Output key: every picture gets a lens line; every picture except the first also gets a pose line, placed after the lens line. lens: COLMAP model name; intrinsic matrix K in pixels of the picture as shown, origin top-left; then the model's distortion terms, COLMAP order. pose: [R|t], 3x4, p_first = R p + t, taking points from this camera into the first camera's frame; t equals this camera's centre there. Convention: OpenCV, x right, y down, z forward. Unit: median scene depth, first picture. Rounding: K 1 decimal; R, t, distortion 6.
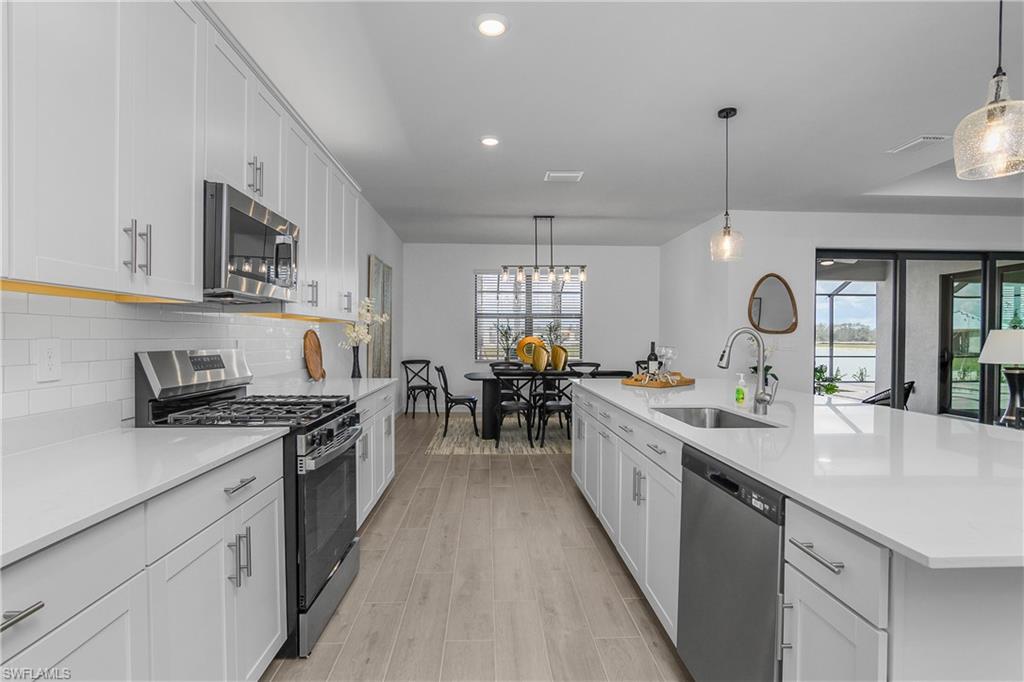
lens RADIAL K [[496.1, 0, 518.2], [0, 496.1, 344.5], [0, 0, 1]] dist [-0.004350, -0.000299]
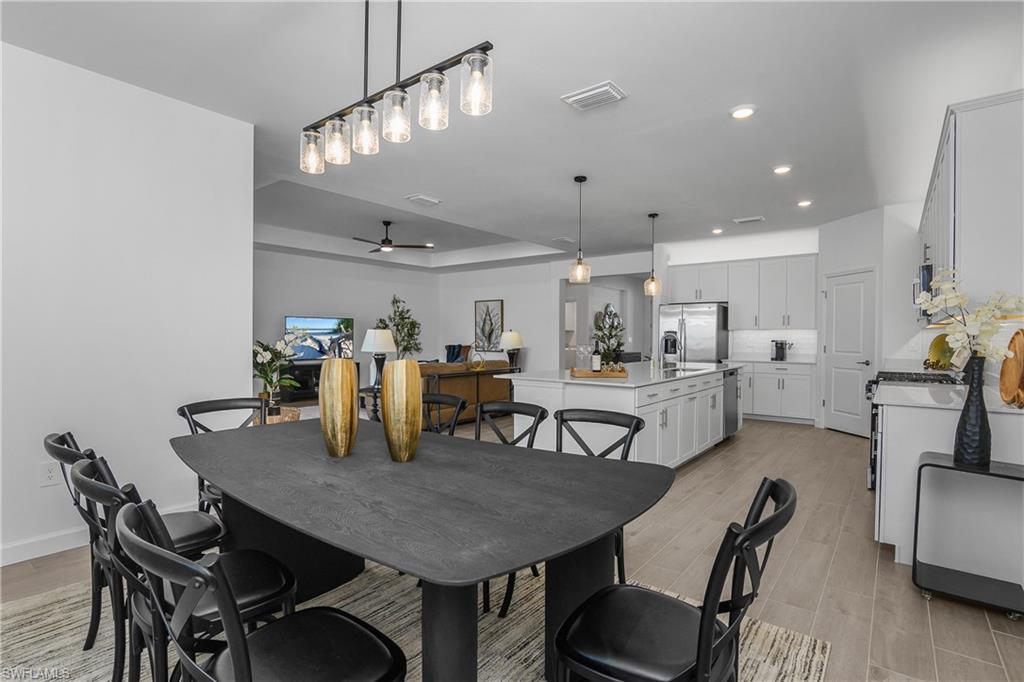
lens RADIAL K [[496.1, 0, 518.2], [0, 496.1, 344.5], [0, 0, 1]] dist [-0.004350, -0.000299]
pose [[-0.756195, -0.016996, 0.654126, -0.222446], [0.002200, 0.999591, 0.028515, -0.018046], [-0.654343, 0.023002, -0.755848, 1.276951]]
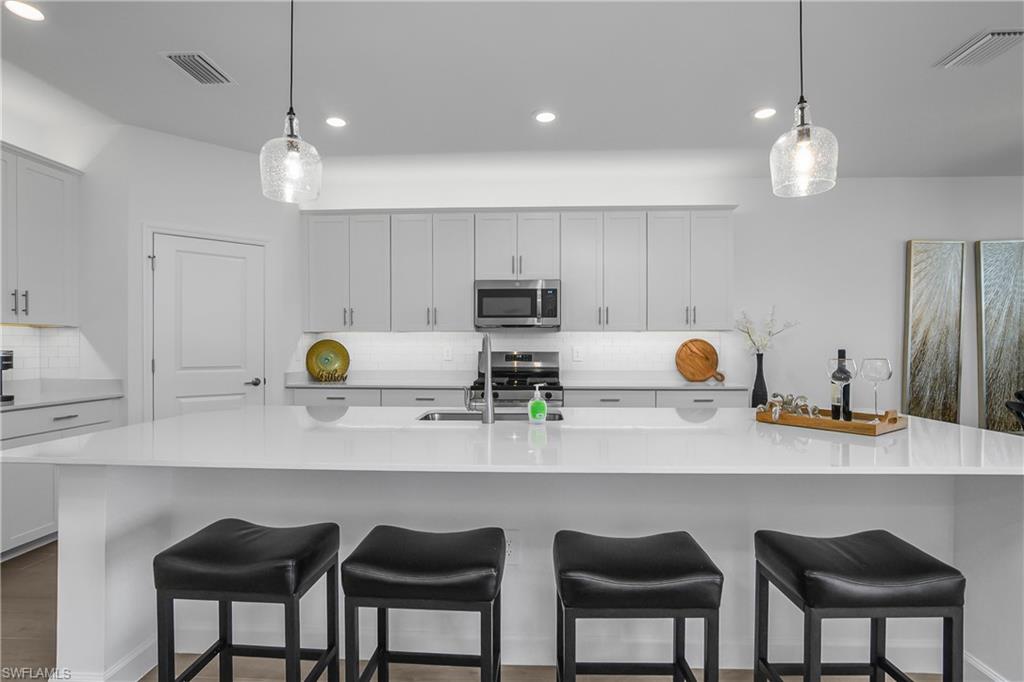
lens RADIAL K [[497.8, 0, 508.0], [0, 497.8, 345.2], [0, 0, 1]] dist [-0.018711, 0.000111]
pose [[-0.117825, -0.006970, -0.993010, 0.555585], [-0.013262, 0.999897, -0.005445, -0.000668], [0.992946, 0.012528, -0.117905, 0.440611]]
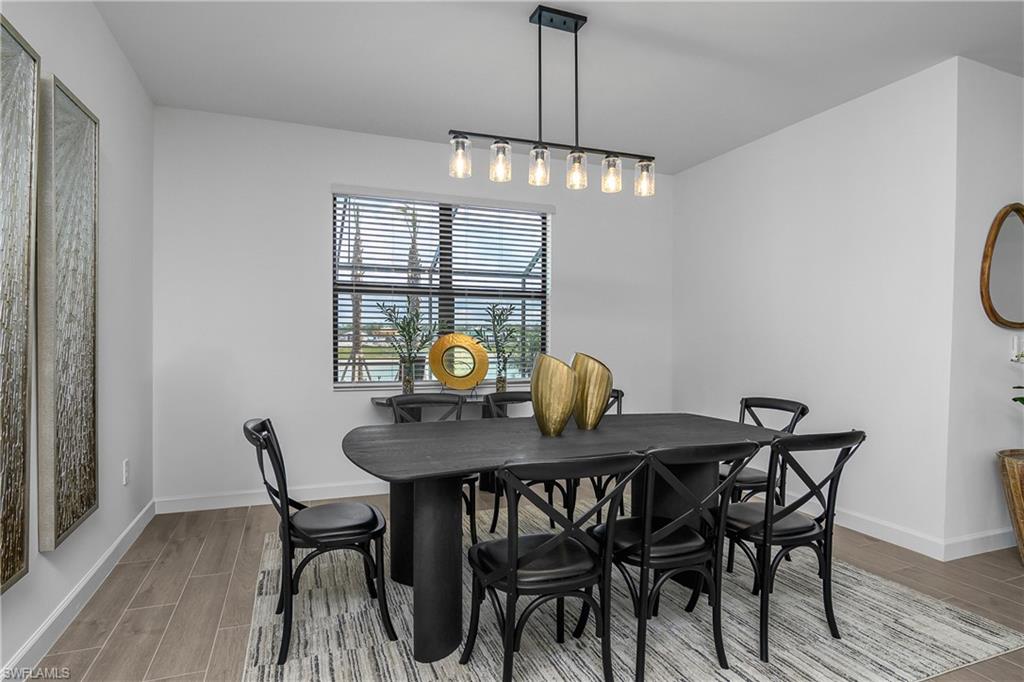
lens RADIAL K [[532.5, 0, 510.2], [0, 532.5, 347.1], [0, 0, 1]] dist [-0.001339, -0.000126]
pose [[0.950639, -0.007329, 0.310213, -0.120922], [0.006875, 0.999973, 0.002556, -0.004419], [-0.310223, -0.000297, 0.950664, 0.682886]]
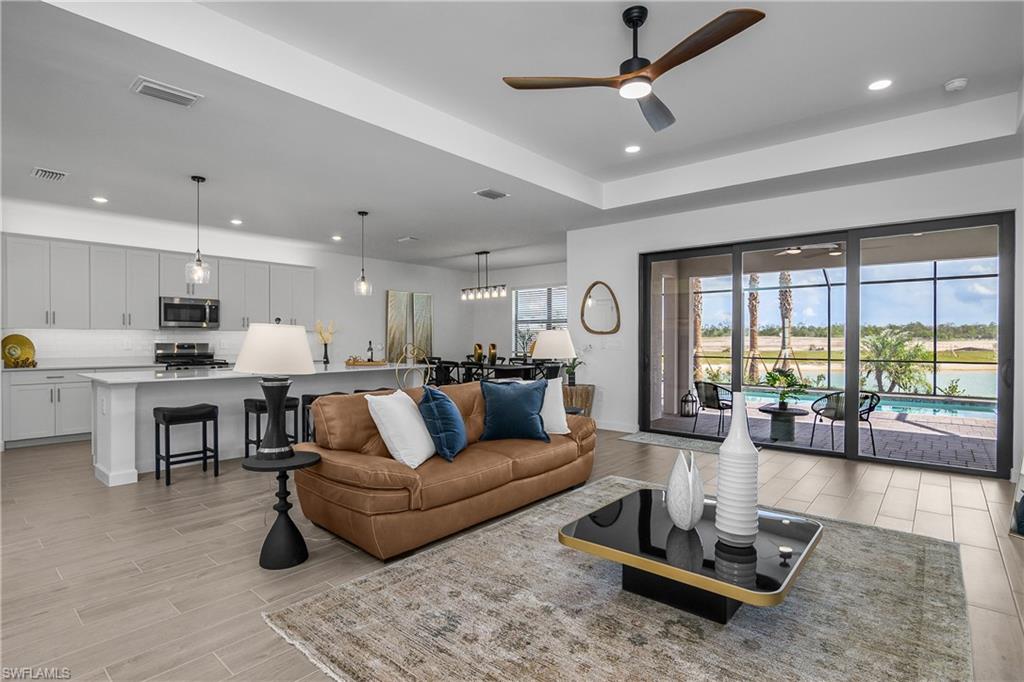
lens RADIAL K [[516.1, 0, 505.9], [0, 516.1, 338.3], [0, 0, 1]] dist [-0.023274, 0.000918]
pose [[0.712208, -0.005286, -0.701949, 1.218711], [-0.006123, 0.999887, -0.013743, 0.005163], [0.701942, 0.014086, 0.712095, 0.017858]]
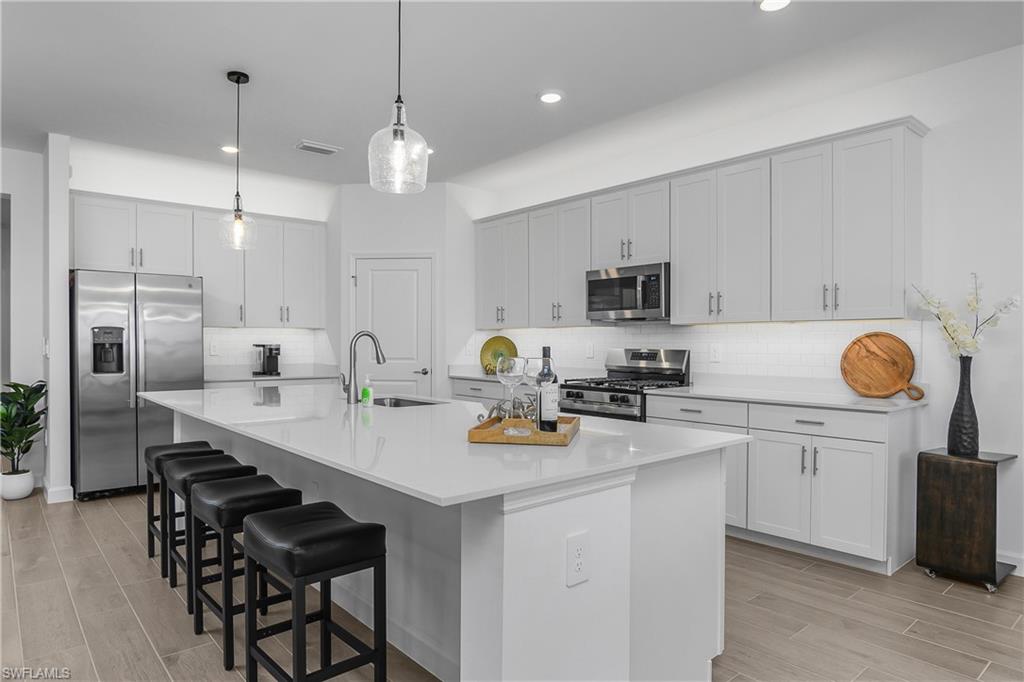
lens RADIAL K [[608.7, 0, 504.9], [0, 608.7, 347.8], [0, 0, 1]] dist [-0.022184, -0.001617]
pose [[-0.802014, -0.001582, -0.597303, 0.413534], [-0.014419, 0.999756, 0.016712, -0.007780], [0.597131, 0.022015, -0.801842, 0.919105]]
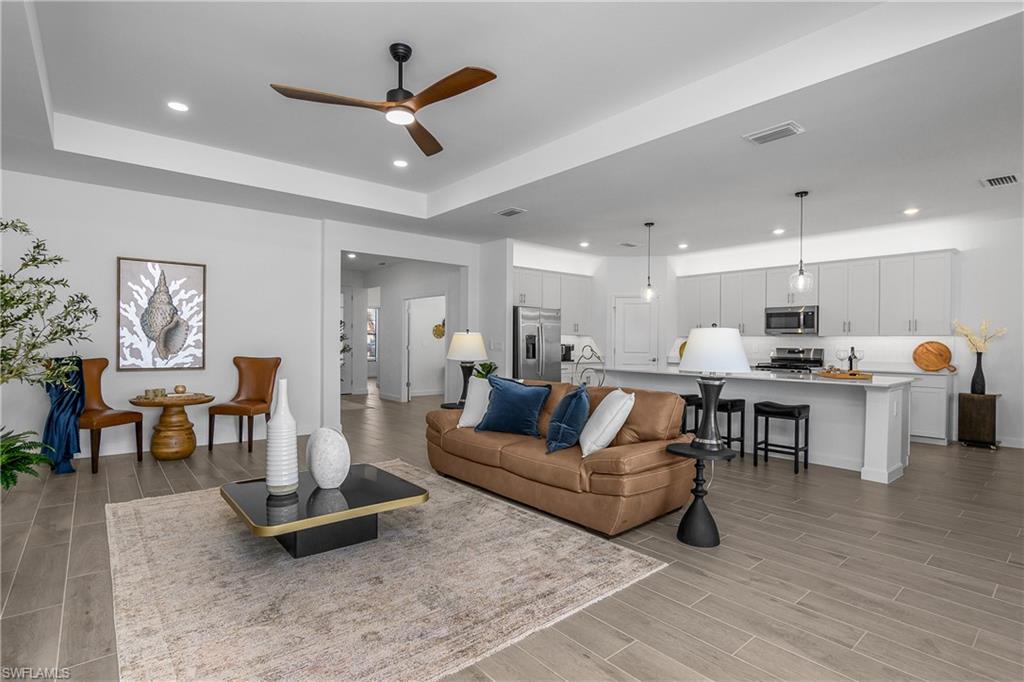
lens RADIAL K [[496.1, 0, 518.2], [0, 496.1, 344.5], [0, 0, 1]] dist [-0.004350, -0.000299]
pose [[-0.796886, -0.009867, -0.604049, 1.171956], [-0.021541, 0.999695, 0.012088, -0.004841], [0.603745, 0.022645, -0.796856, 0.978174]]
